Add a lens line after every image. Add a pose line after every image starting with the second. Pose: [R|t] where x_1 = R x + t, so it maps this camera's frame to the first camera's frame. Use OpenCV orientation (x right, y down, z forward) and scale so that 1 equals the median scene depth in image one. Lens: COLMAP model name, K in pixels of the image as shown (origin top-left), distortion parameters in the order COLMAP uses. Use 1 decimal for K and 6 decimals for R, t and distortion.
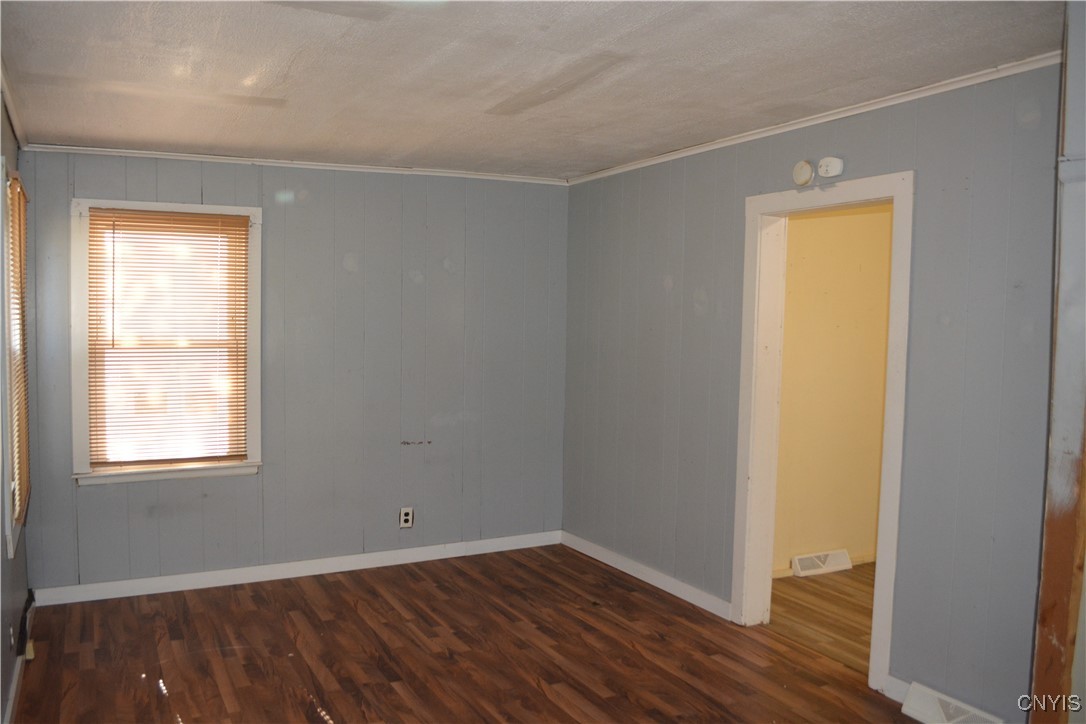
lens RADIAL K [[858.2, 0, 547.0], [0, 858.2, 370.7], [0, 0, 1]] dist [-0.081700, 0.012944]
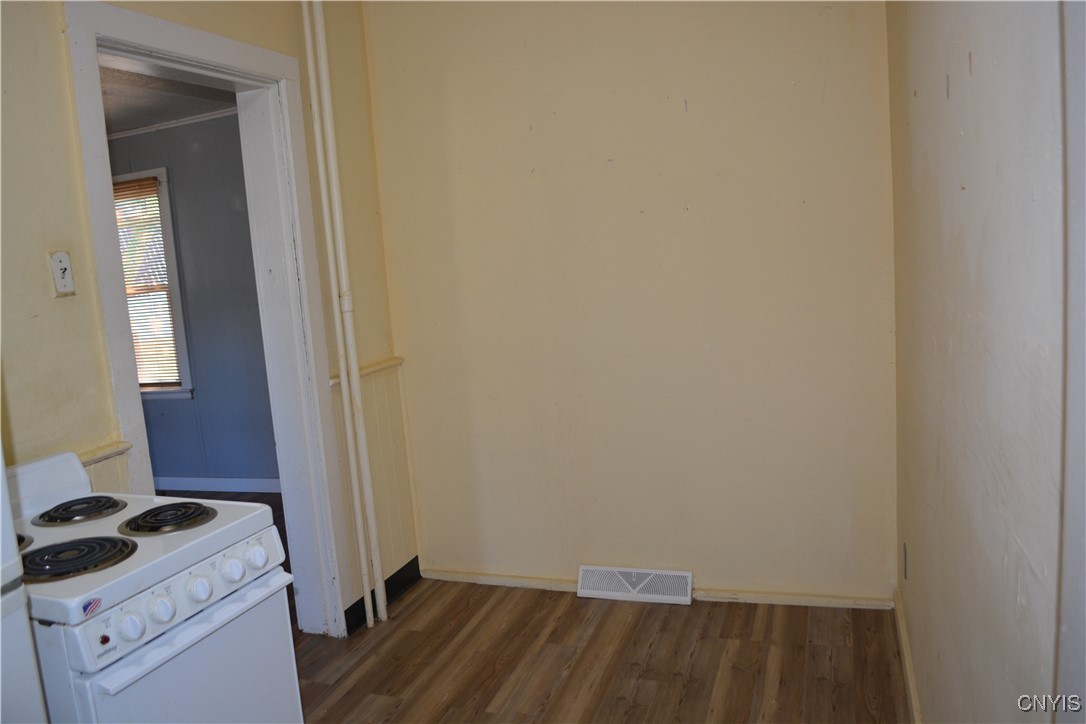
lens RADIAL K [[858.2, 0, 541.3], [0, 858.2, 363.4], [0, 0, 1]] dist [-0.081700, 0.012944]
pose [[0.676319, 0.025978, -0.736151, 0.858258], [0.045110, 0.996041, 0.076593, 0.006958], [0.735226, -0.085010, 0.672470, 0.601425]]
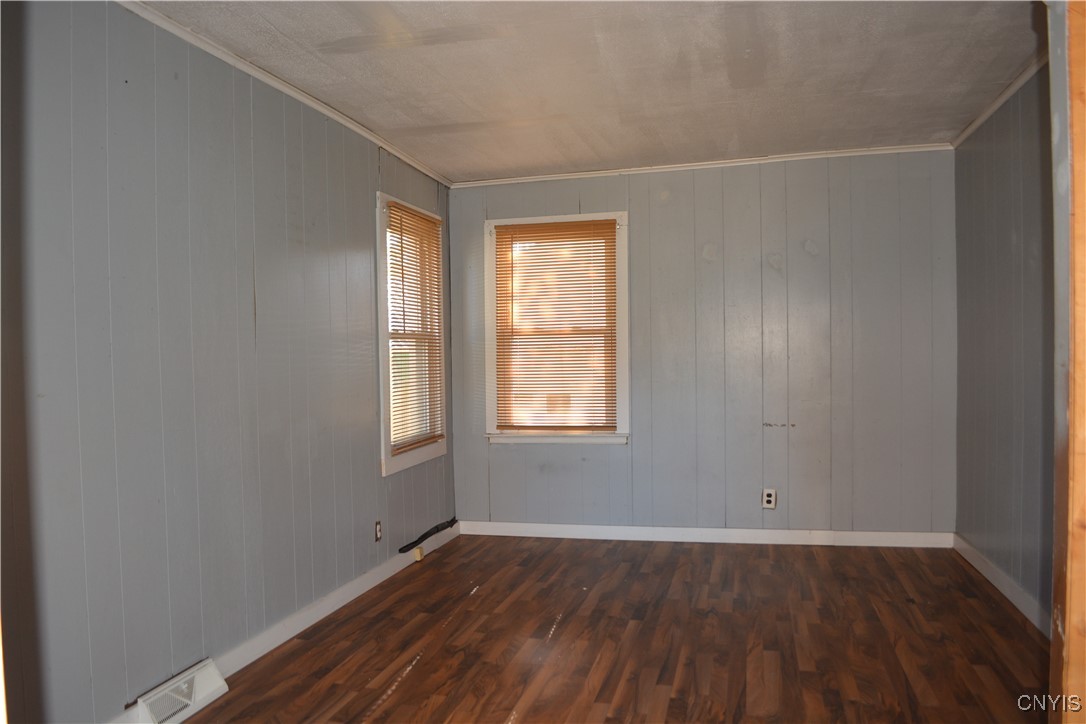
lens RADIAL K [[858.2, 0, 542.6], [0, 858.2, 356.6], [0, 0, 1]] dist [-0.081700, 0.012944]
pose [[0.739076, -0.022363, -0.673251, 0.362405], [-0.015629, 0.998610, -0.050327, 0.066849], [0.673441, 0.047718, 0.737699, 0.077128]]
